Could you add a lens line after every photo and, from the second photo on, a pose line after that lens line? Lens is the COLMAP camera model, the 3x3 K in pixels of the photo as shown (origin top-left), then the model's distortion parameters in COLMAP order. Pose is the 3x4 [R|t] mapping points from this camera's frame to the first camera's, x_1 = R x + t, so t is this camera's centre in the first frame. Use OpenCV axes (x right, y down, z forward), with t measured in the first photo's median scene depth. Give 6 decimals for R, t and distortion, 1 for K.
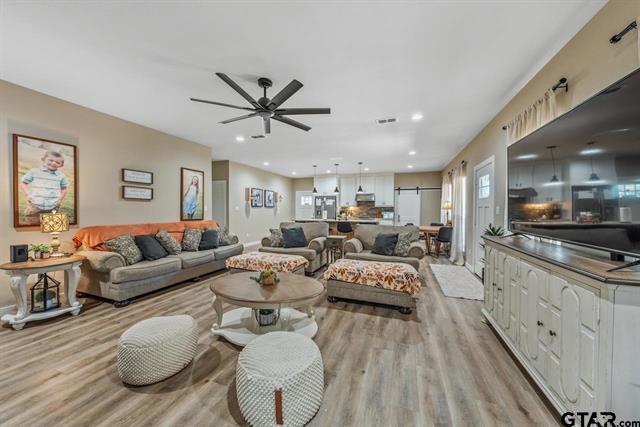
lens RADIAL K [[233.8, 0, 323.7], [0, 233.8, 207.7], [0, 0, 1]] dist [0.000008, 0.000107]
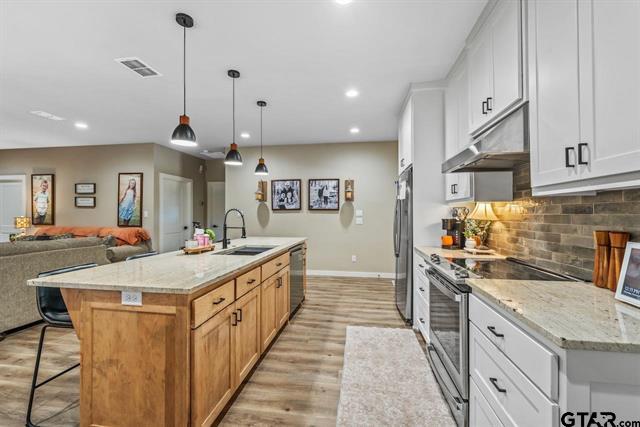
lens RADIAL K [[269.9, 0, 316.2], [0, 269.9, 212.3], [0, 0, 1]] dist [0.001265, 0.000438]
pose [[0.165971, -0.009018, -0.986089, 0.603008], [0.007781, 0.999939, -0.007836, 0.010143], [0.986100, -0.006372, 0.166031, 1.466493]]
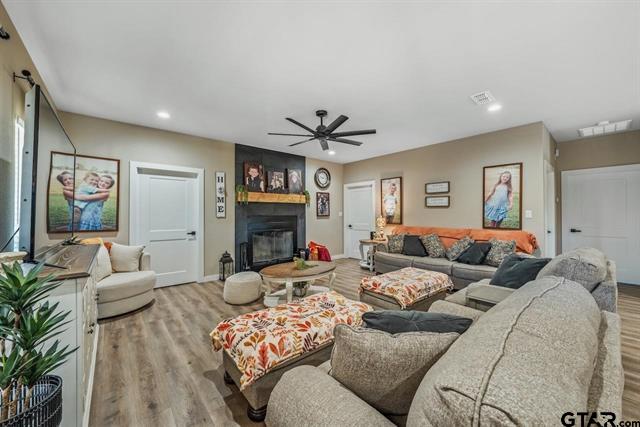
lens RADIAL K [[244.5, 0, 319.9], [0, 244.5, 214.5], [0, 0, 1]] dist [-0.001508, -0.000169]
pose [[-0.510499, -0.001366, -0.859877, 0.435522], [0.006293, 0.999966, -0.005325, 0.005094], [0.859855, -0.008130, -0.510473, 0.839527]]
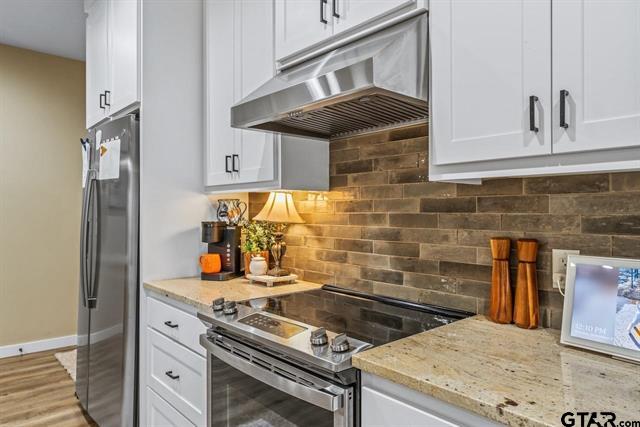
lens RADIAL K [[429.4, 0, 319.9], [0, 429.4, 210.4], [0, 0, 1]] dist [0.001569, 0.003153]
pose [[0.872458, -0.003115, -0.488679, 0.438858], [0.004481, 0.999989, 0.001626, 0.009476], [0.488669, -0.003608, 0.872462, 1.482139]]
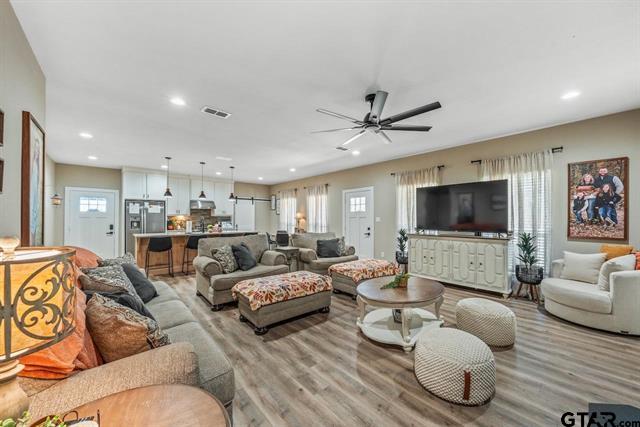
lens RADIAL K [[233.8, 0, 322.2], [0, 233.8, 215.3], [0, 0, 1]] dist [0.000008, 0.000107]
pose [[0.478302, 0.007591, 0.878162, -0.633322], [-0.004668, 0.999970, -0.006101, -0.004656], [-0.878183, -0.001181, 0.478324, 0.357752]]
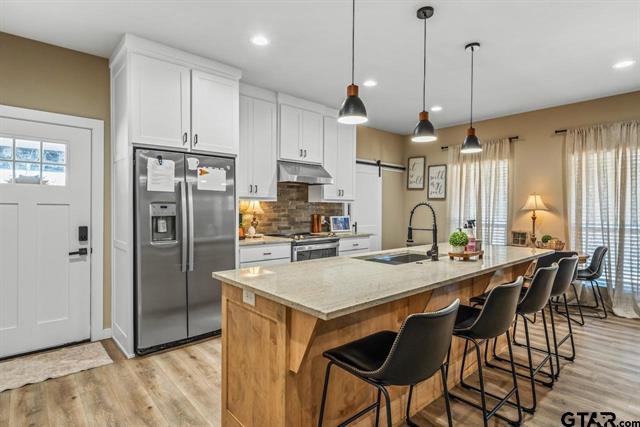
lens RADIAL K [[330.9, 0, 322.7], [0, 330.9, 213.9], [0, 0, 1]] dist [0.011773, 0.001091]
pose [[0.480285, -0.016848, 0.876951, -0.380484], [-0.010852, 0.999625, 0.025149, 0.002590], [-0.877045, -0.021595, 0.479922, 1.302630]]
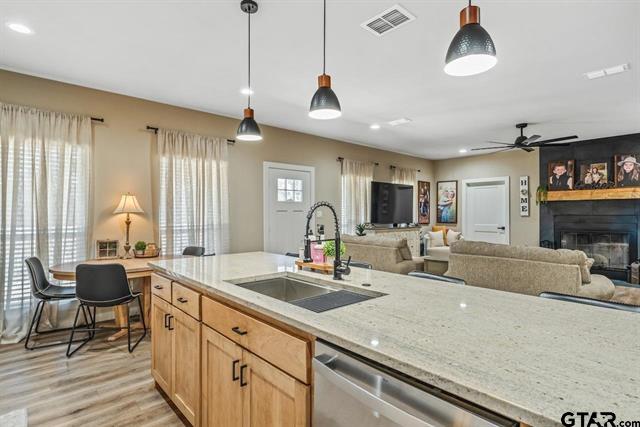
lens RADIAL K [[330.9, 0, 326.6], [0, 330.9, 214.4], [0, 0, 1]] dist [0.011773, 0.001091]
pose [[-0.881919, -0.004862, 0.471376, -0.078144], [-0.006585, 0.999976, -0.002006, 0.009861], [-0.471355, -0.004873, -0.881930, 1.682000]]
